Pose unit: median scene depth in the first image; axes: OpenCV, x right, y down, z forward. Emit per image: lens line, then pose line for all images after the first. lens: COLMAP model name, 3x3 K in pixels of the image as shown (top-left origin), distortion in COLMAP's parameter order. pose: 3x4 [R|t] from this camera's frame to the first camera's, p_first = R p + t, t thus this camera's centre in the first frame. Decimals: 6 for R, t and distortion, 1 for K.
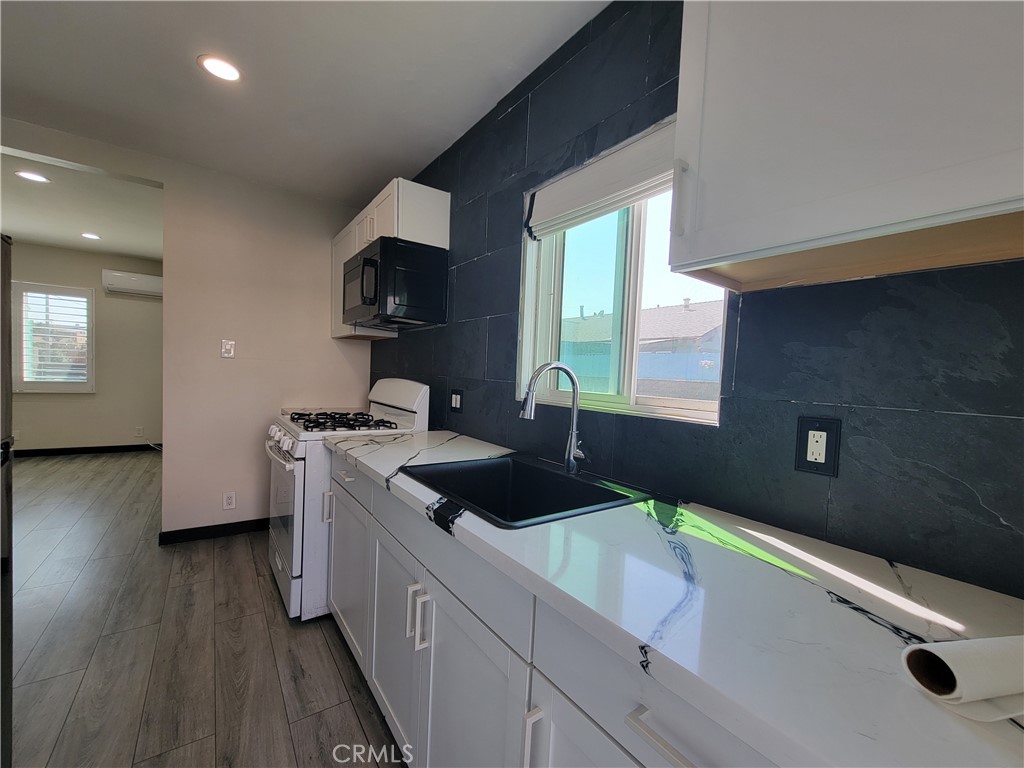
lens RADIAL K [[418.2, 0, 513.9], [0, 418.2, 395.6], [0, 0, 1]] dist [0.000132, 0.000043]
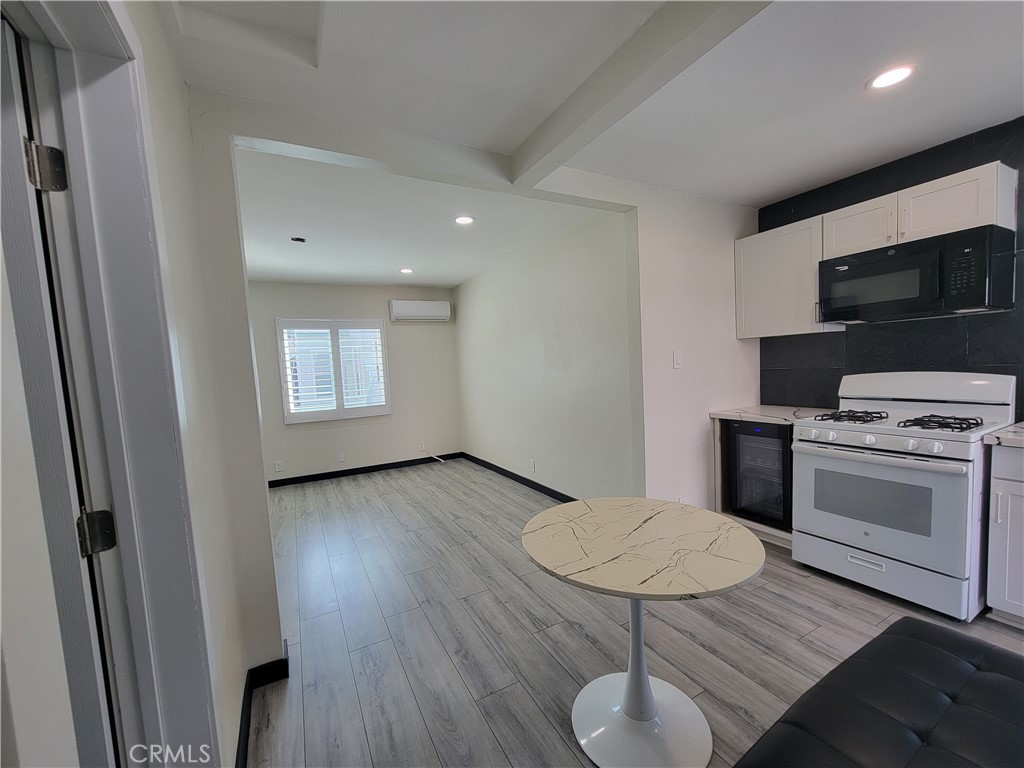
lens RADIAL K [[418.2, 0, 513.9], [0, 418.2, 395.6], [0, 0, 1]] dist [0.000132, 0.000043]
pose [[0.986328, -0.086815, -0.140073, -1.012630], [0.089944, 0.995816, 0.016153, -0.081579], [0.138085, -0.028531, 0.990009, -0.086275]]
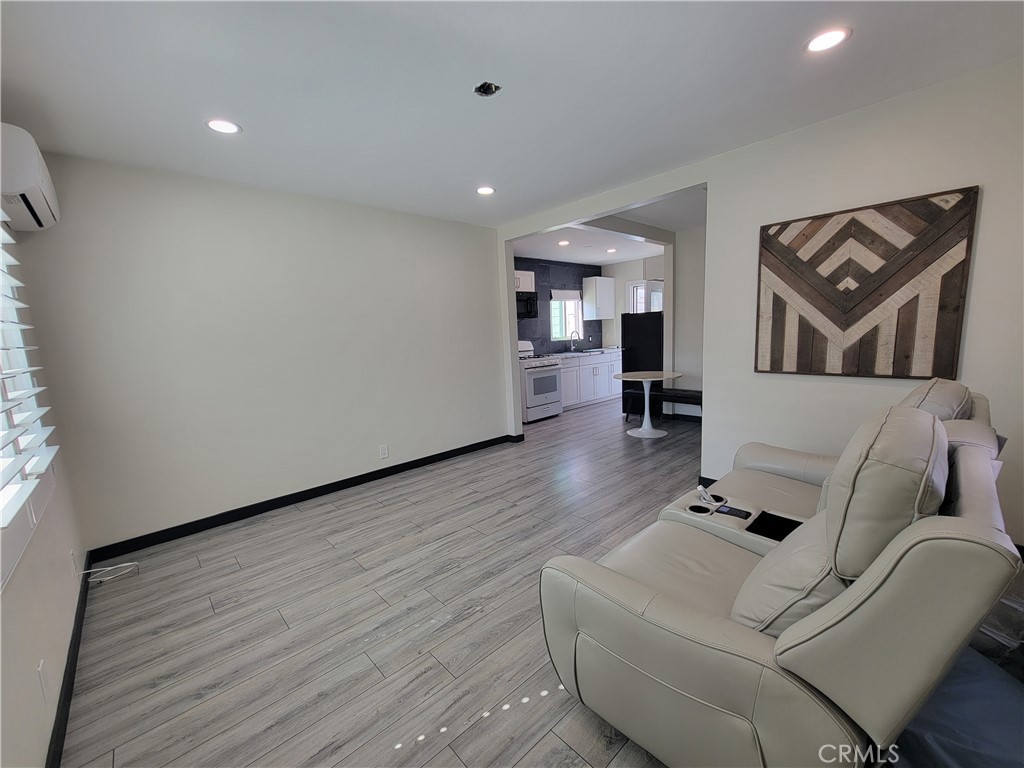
lens RADIAL K [[418.2, 0, 513.9], [0, 418.2, 395.6], [0, 0, 1]] dist [0.000132, 0.000043]
pose [[-0.121983, -0.191766, 0.973830, -2.660742], [0.095097, 0.974386, 0.203788, -0.223623], [-0.987966, 0.117467, -0.100622, 1.225800]]
